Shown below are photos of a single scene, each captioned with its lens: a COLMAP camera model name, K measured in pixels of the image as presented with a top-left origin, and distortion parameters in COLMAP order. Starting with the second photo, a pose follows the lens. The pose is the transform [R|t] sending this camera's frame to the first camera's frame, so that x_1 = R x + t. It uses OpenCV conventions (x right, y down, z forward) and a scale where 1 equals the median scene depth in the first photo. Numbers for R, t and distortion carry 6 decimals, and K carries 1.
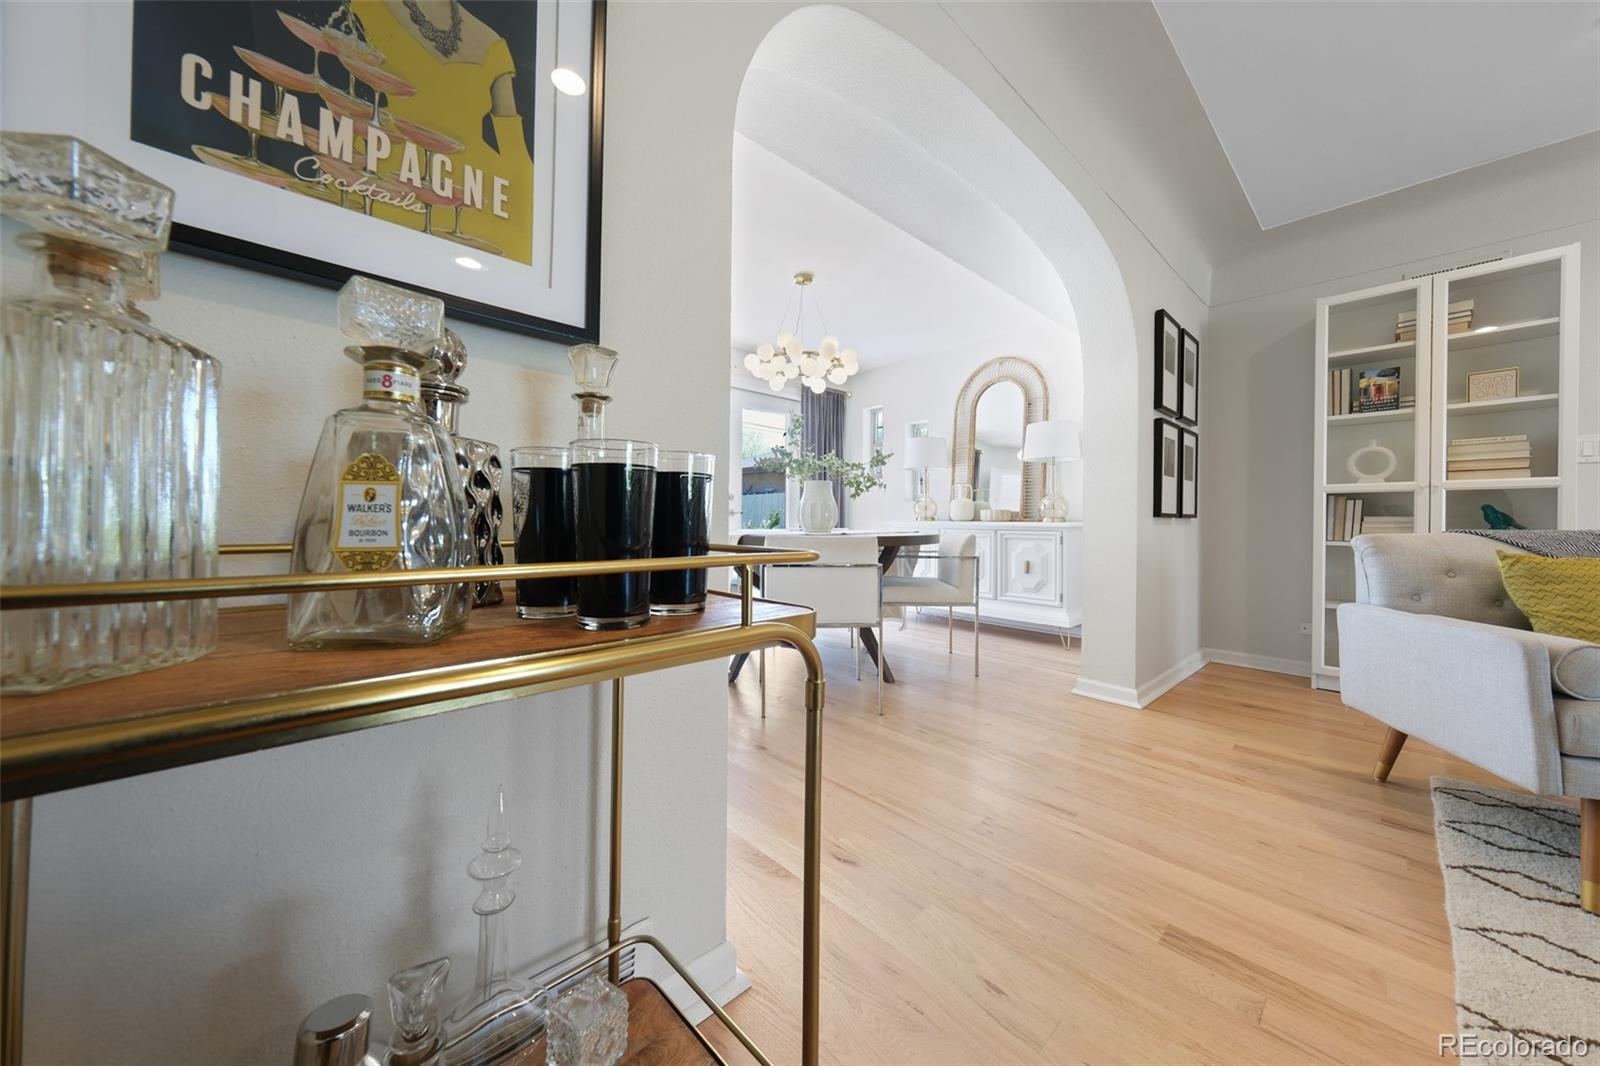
lens RADIAL K [[556.4, 0, 809.7], [0, 556.4, 526.5], [0, 0, 1]] dist [0.000086, 0.000196]
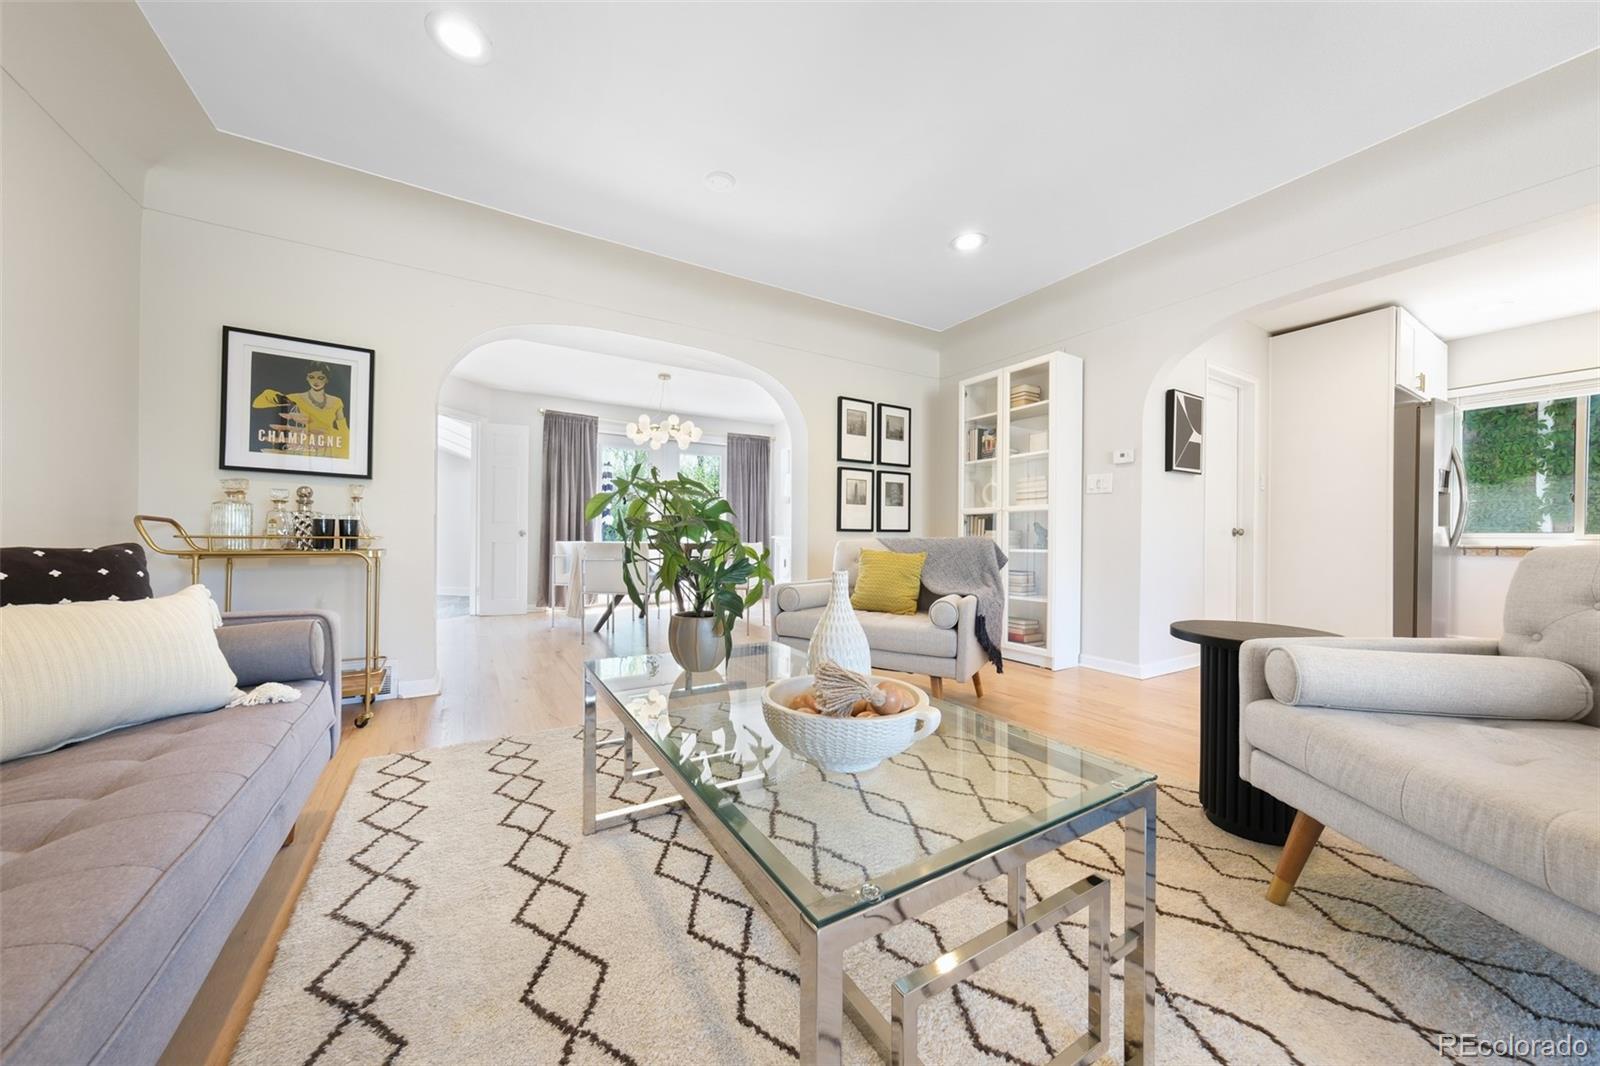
lens RADIAL K [[549.9, 0, 808.1], [0, 549.9, 544.6], [0, 0, 1]] dist [-0.000996, 0.003445]
pose [[0.979736, 0.004116, -0.200253, 0.914147], [-0.003591, 0.999989, 0.002987, 0.018328], [0.200263, -0.002208, 0.979740, -0.553180]]
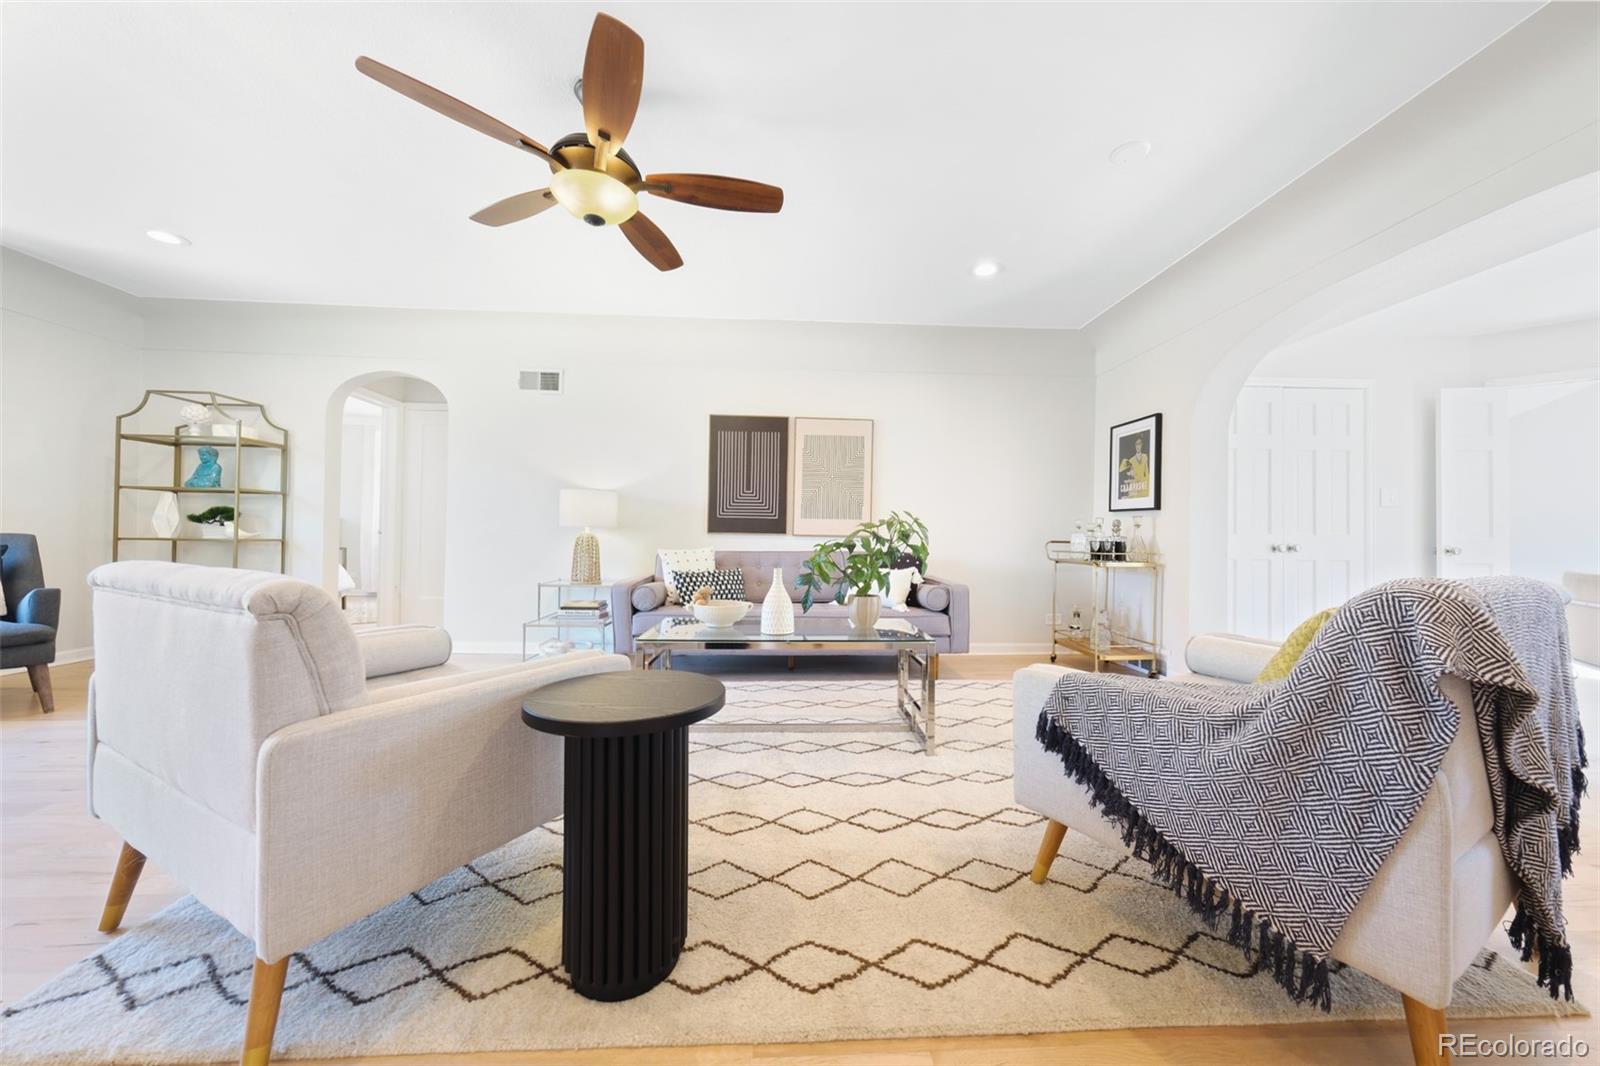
lens RADIAL K [[556.4, 0, 809.7], [0, 556.4, 526.5], [0, 0, 1]] dist [0.000086, 0.000196]
pose [[-0.656470, -0.013793, -0.754226, 1.547082], [-0.007719, 0.999903, -0.011567, -0.034895], [0.754313, -0.001771, -0.656513, 0.582528]]
